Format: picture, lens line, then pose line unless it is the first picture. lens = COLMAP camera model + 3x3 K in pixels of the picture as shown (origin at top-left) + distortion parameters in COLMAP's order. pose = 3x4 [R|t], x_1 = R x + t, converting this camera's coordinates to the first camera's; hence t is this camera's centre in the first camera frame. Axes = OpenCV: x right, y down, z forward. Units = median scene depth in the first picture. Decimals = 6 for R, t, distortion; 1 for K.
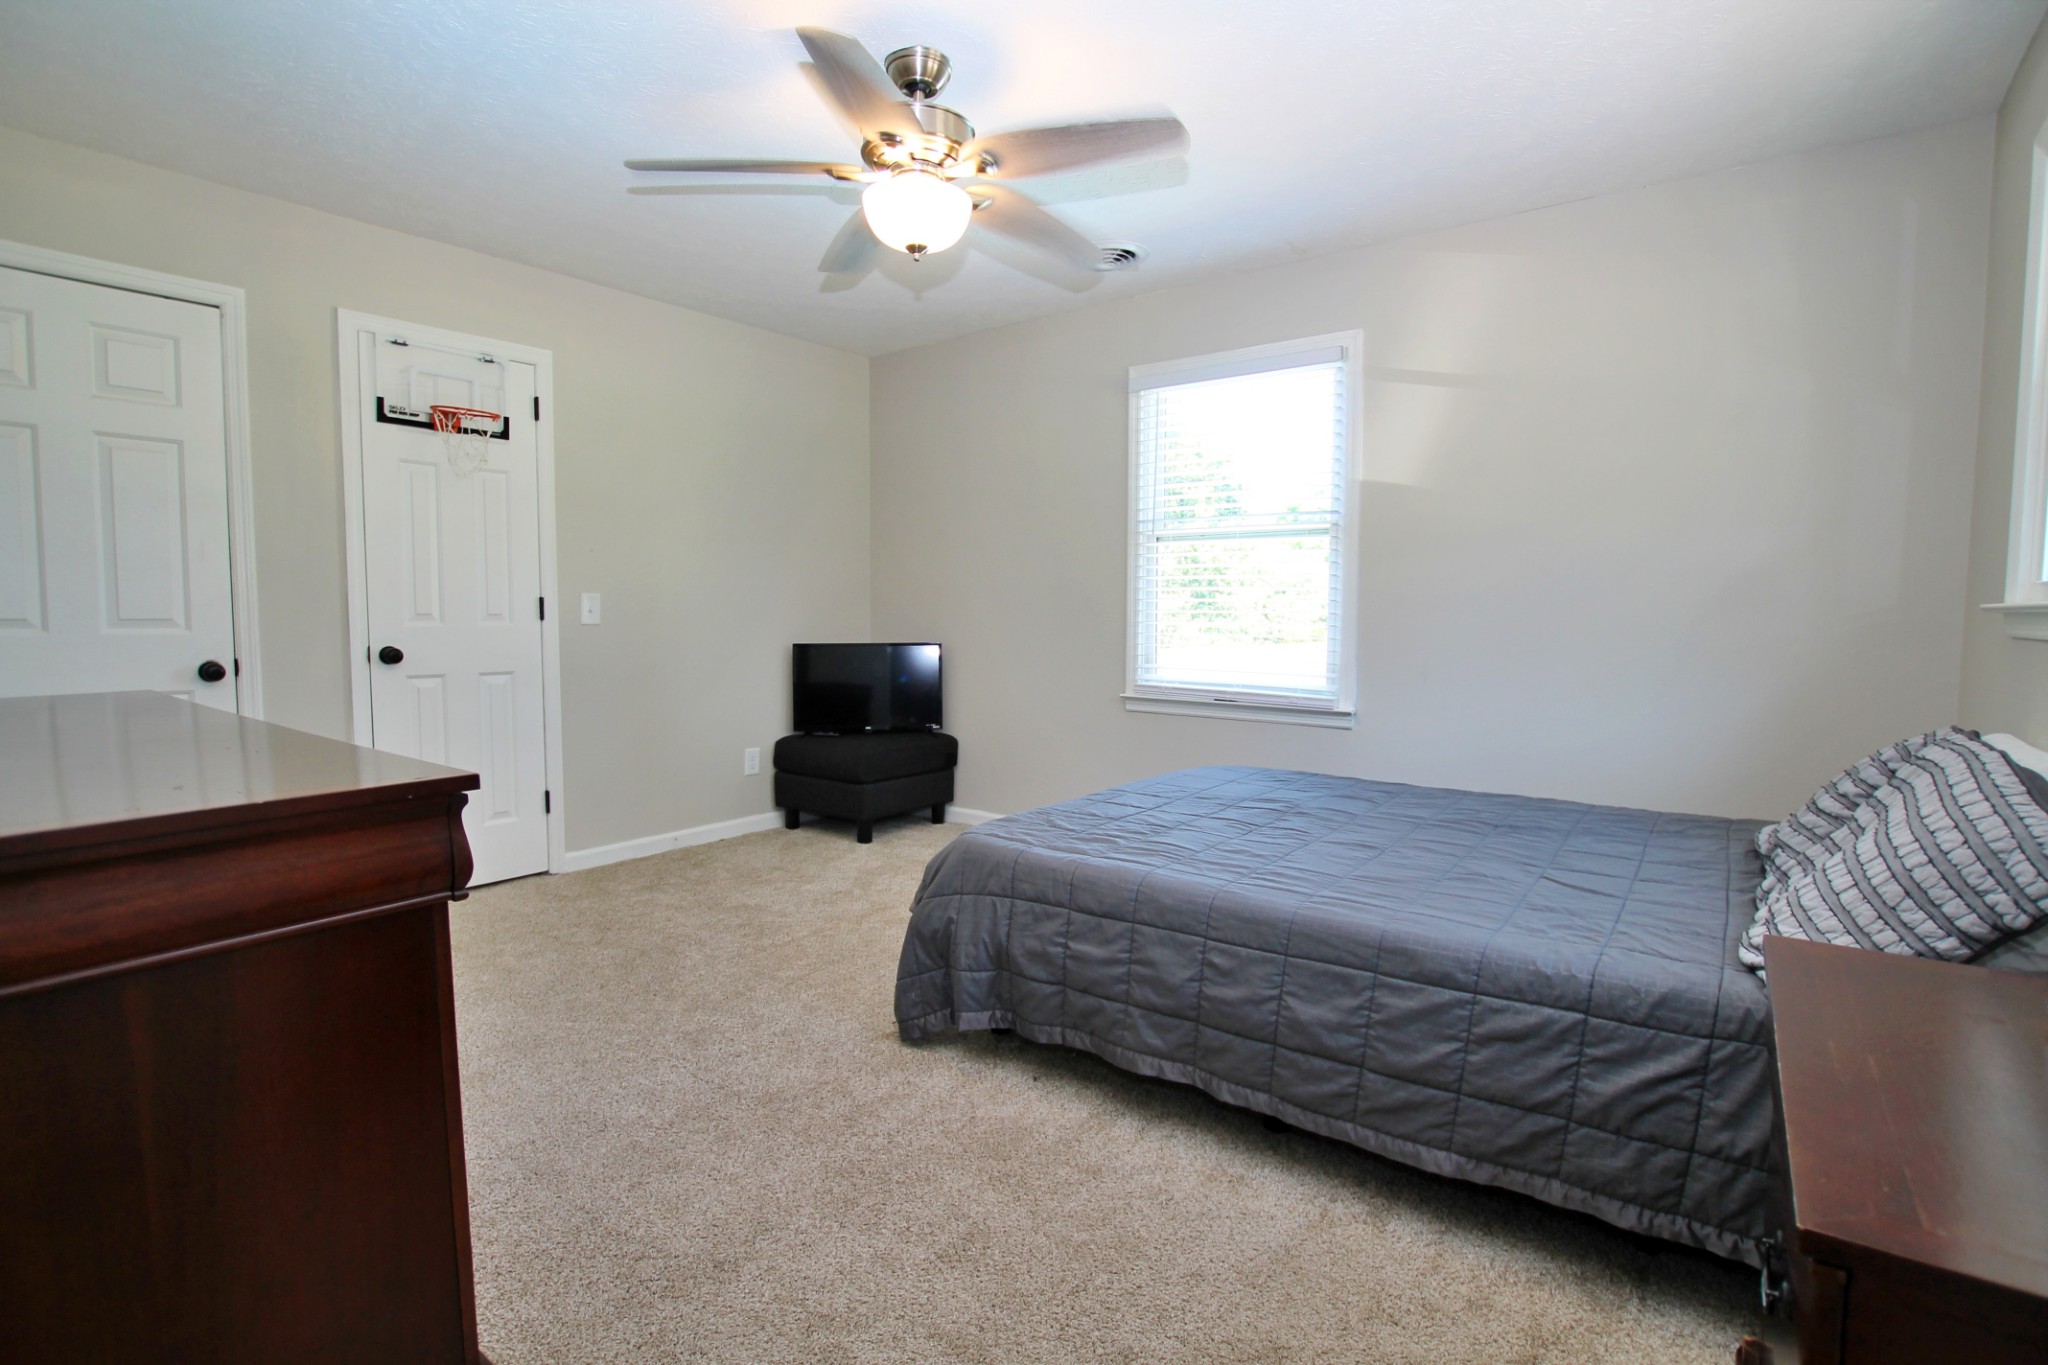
lens RADIAL K [[964.2, 0, 1034.0], [0, 964.2, 679.7], [0, 0, 1]] dist [-0.022684, -0.000402]
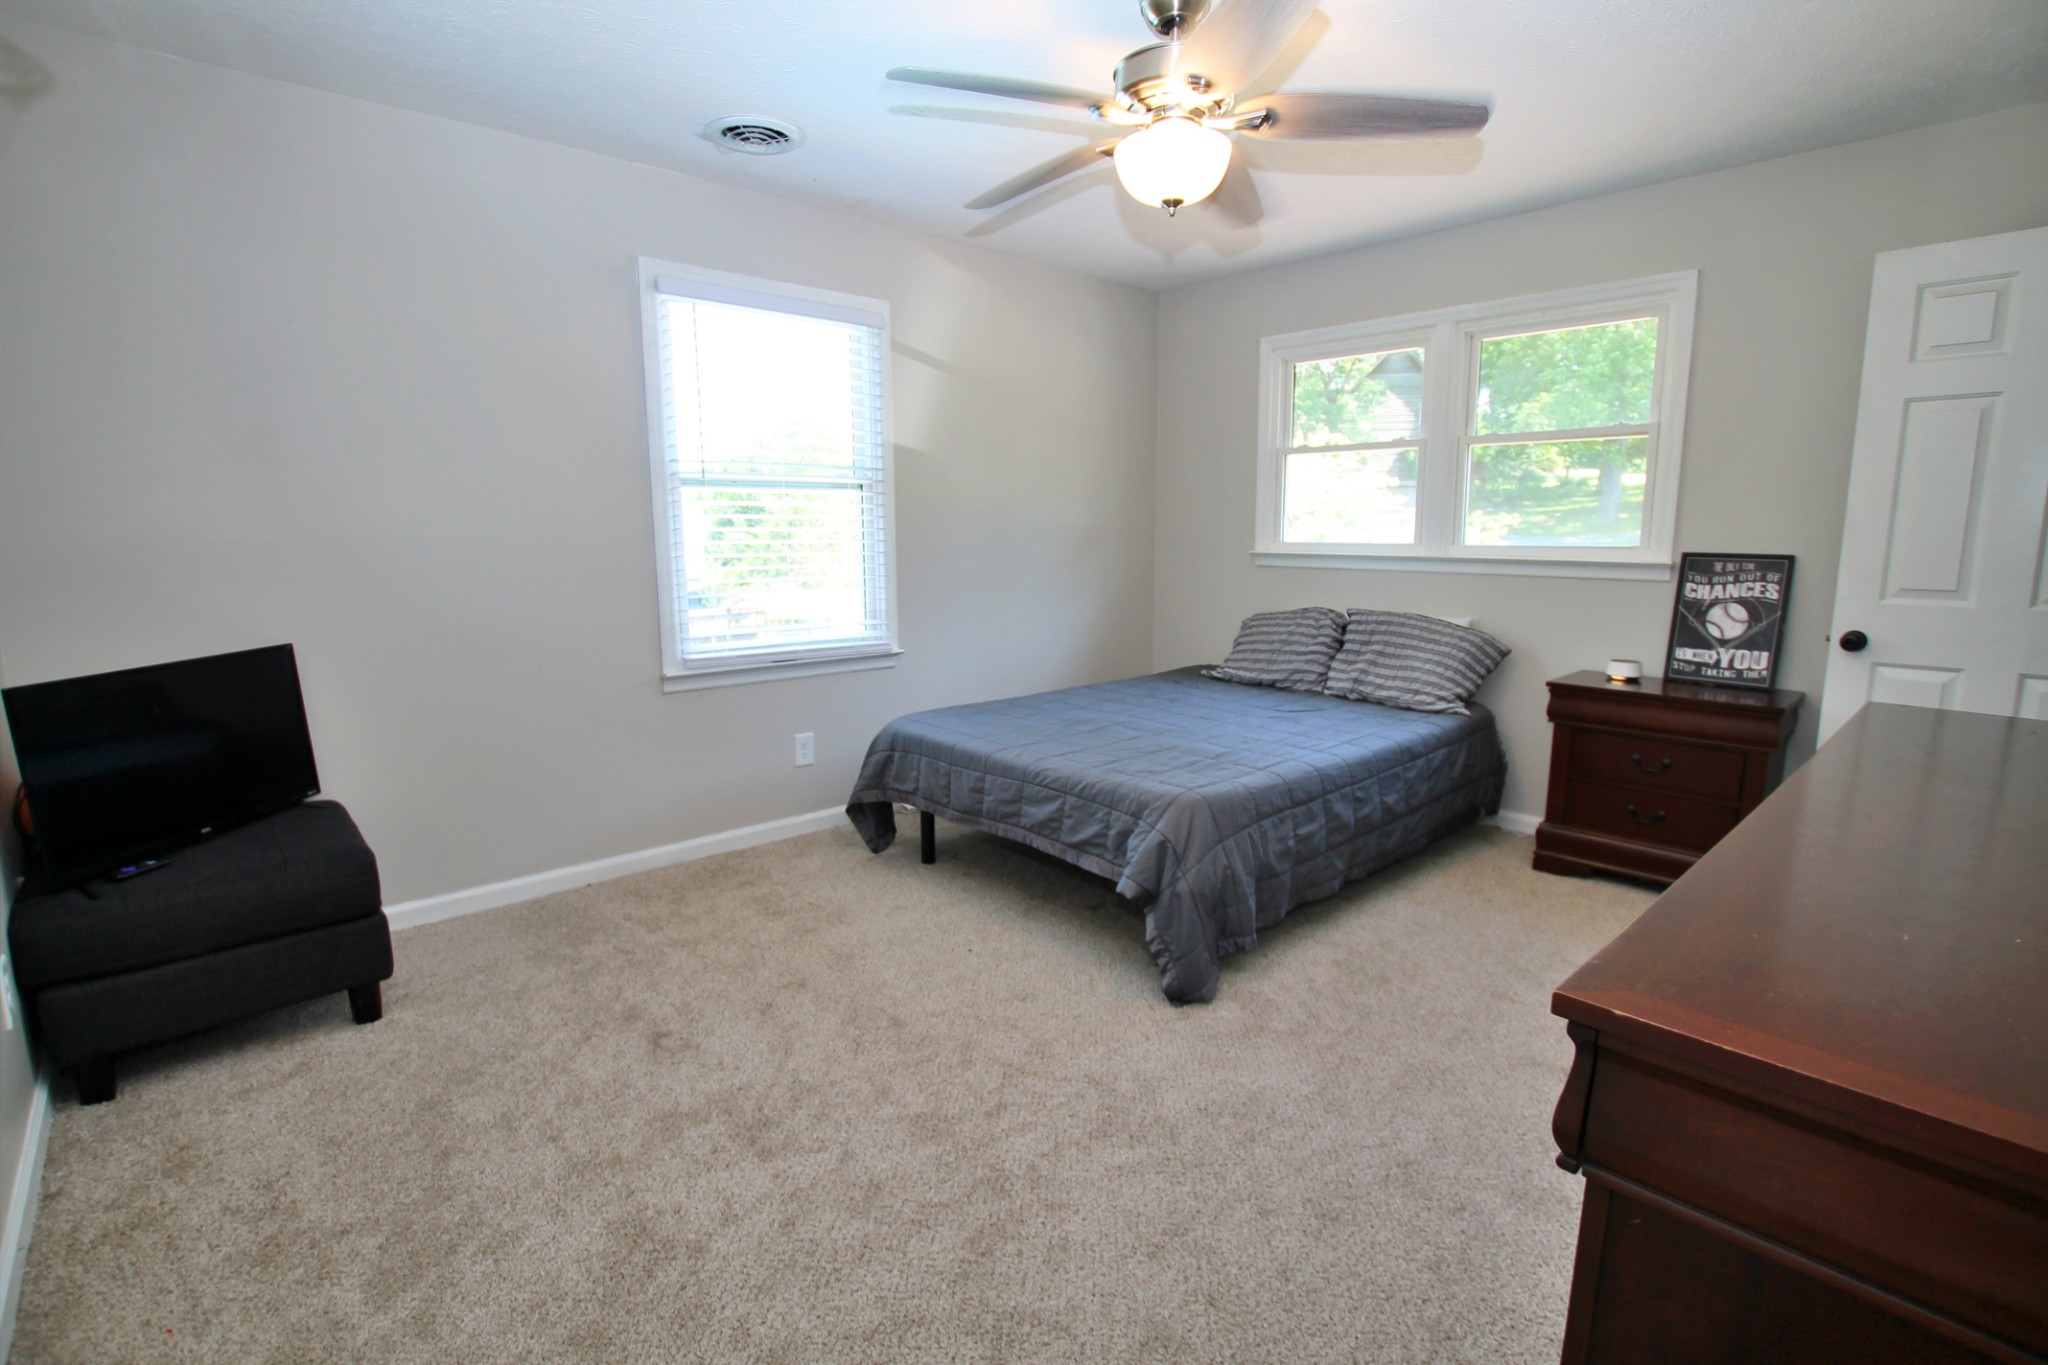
lens RADIAL K [[964.2, 0, 1034.0], [0, 964.2, 679.7], [0, 0, 1]] dist [-0.022684, -0.000402]
pose [[0.175433, -0.158222, 0.971694, -0.759889], [0.074226, 0.986317, 0.147203, -0.090974], [-0.981689, 0.046300, 0.184777, 0.656879]]
